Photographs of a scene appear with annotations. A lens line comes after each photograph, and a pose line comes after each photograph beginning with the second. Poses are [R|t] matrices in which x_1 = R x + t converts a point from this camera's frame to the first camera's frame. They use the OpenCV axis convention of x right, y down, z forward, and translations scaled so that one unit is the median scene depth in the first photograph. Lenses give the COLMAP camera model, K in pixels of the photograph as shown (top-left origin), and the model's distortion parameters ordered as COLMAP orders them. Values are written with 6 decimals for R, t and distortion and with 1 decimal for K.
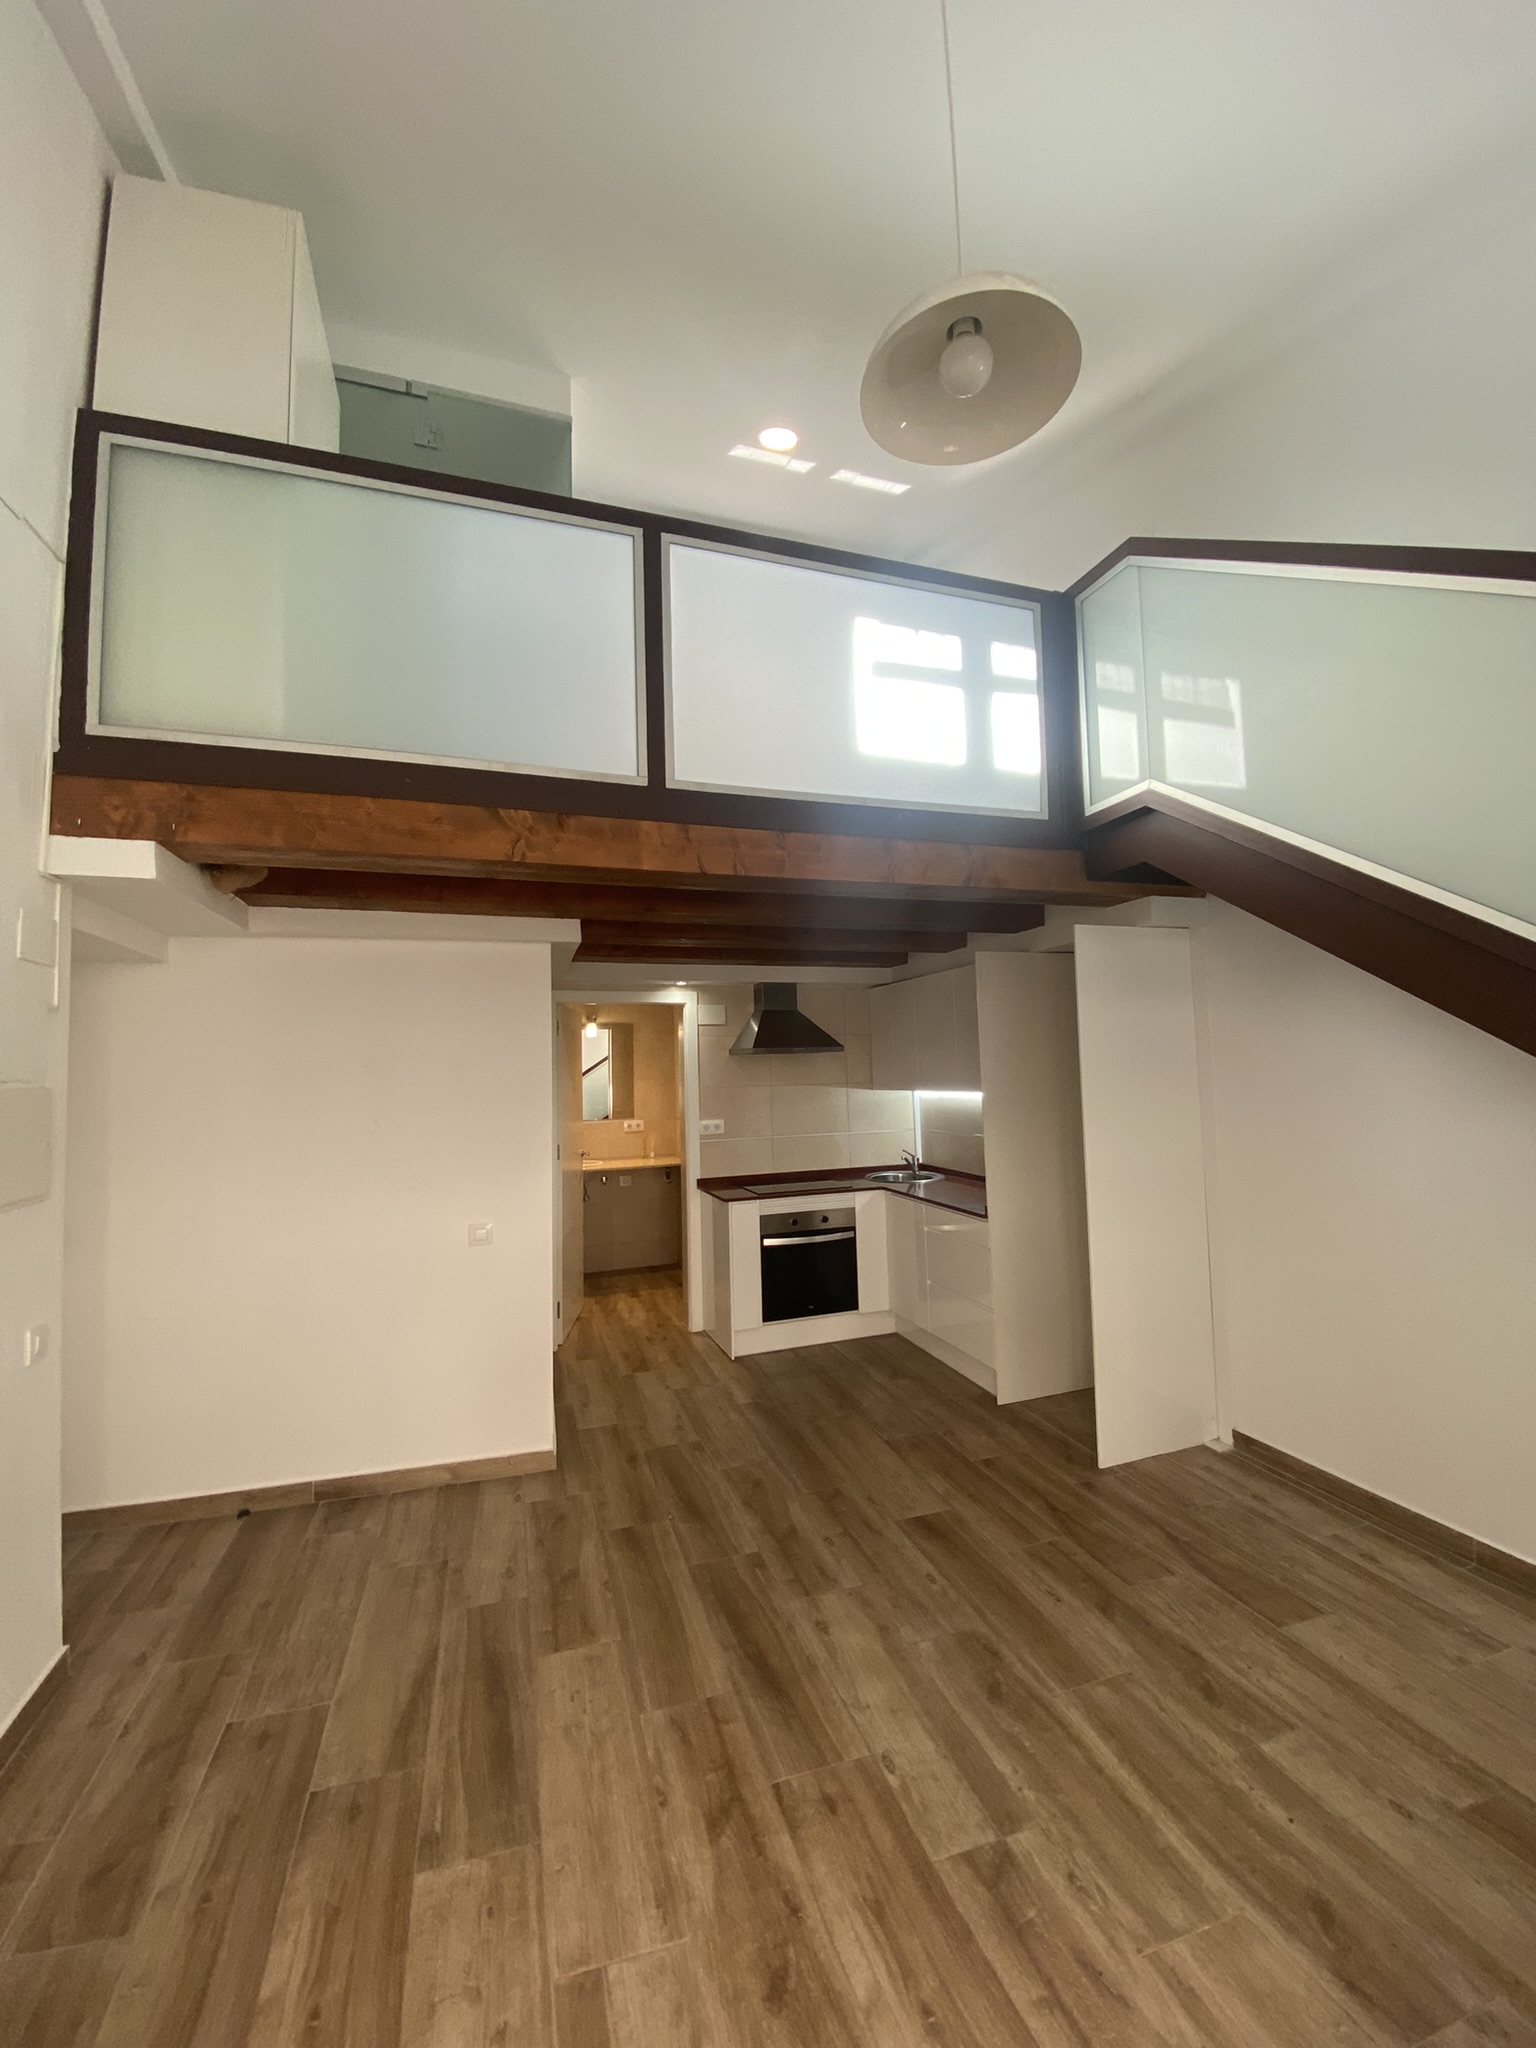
lens RADIAL K [[828.0, 0, 769.3], [0, 828.0, 1012.7], [0, 0, 1]] dist [0.020275, -0.019444]
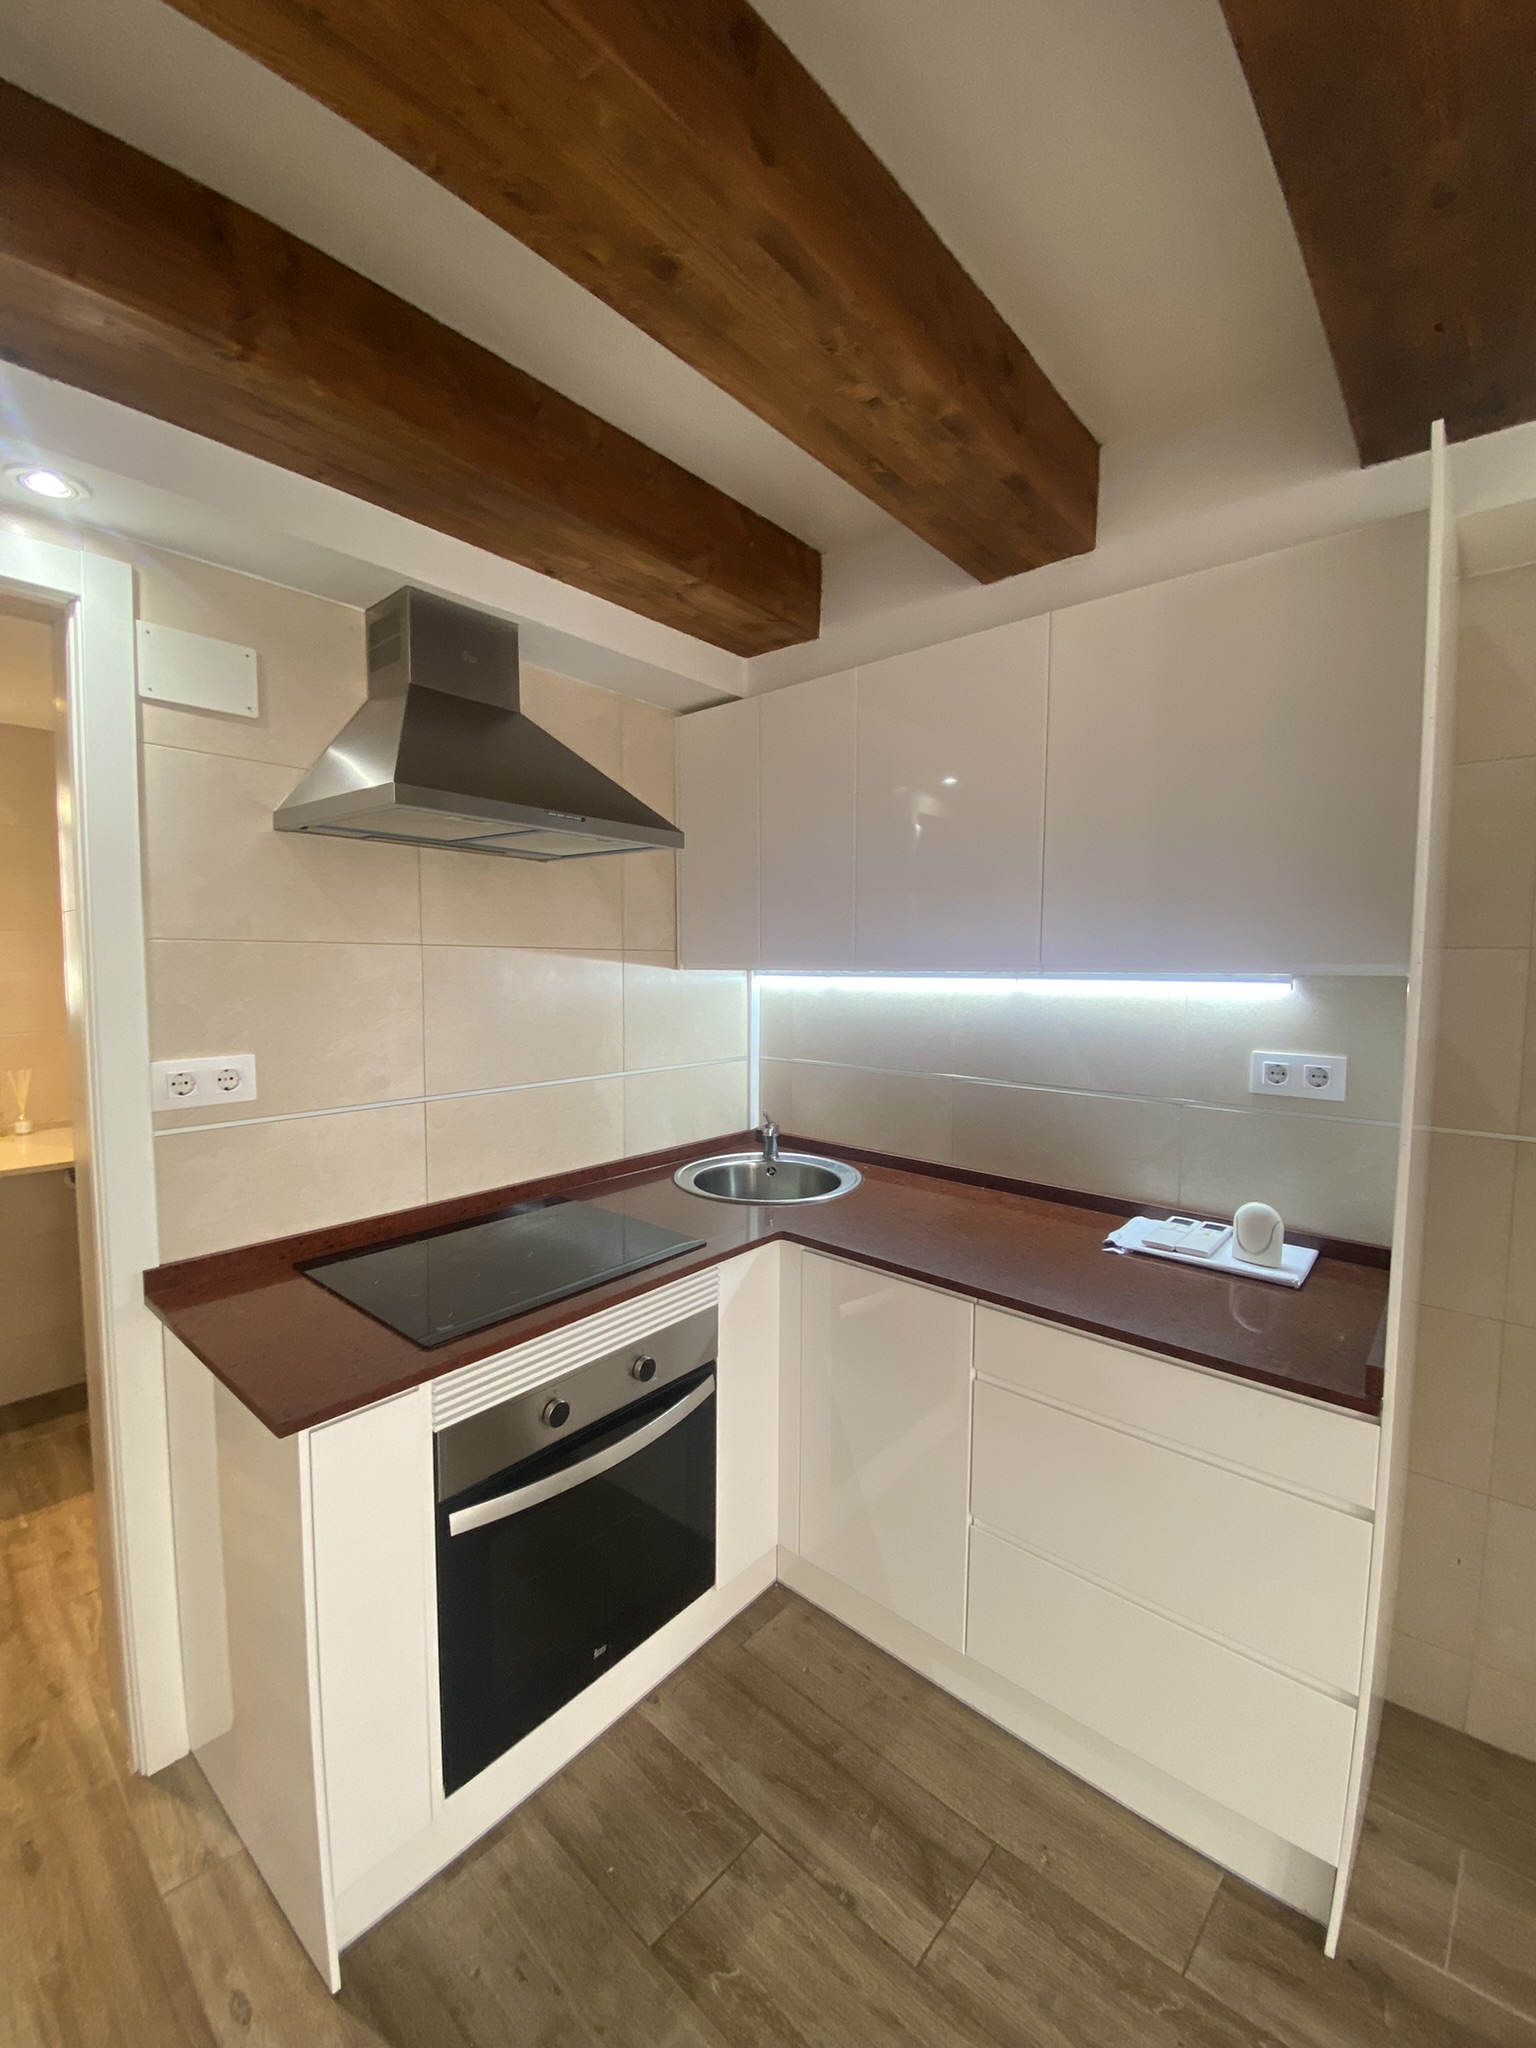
lens RADIAL K [[838.4, 0, 767.3], [0, 838.4, 1019.3], [0, 0, 1]] dist [0.018038, -0.019407]
pose [[0.868334, -0.001600, 0.495977, -0.090066], [-0.063924, 0.991293, 0.115113, 0.142609], [-0.491843, -0.131662, 0.860672, 1.307702]]
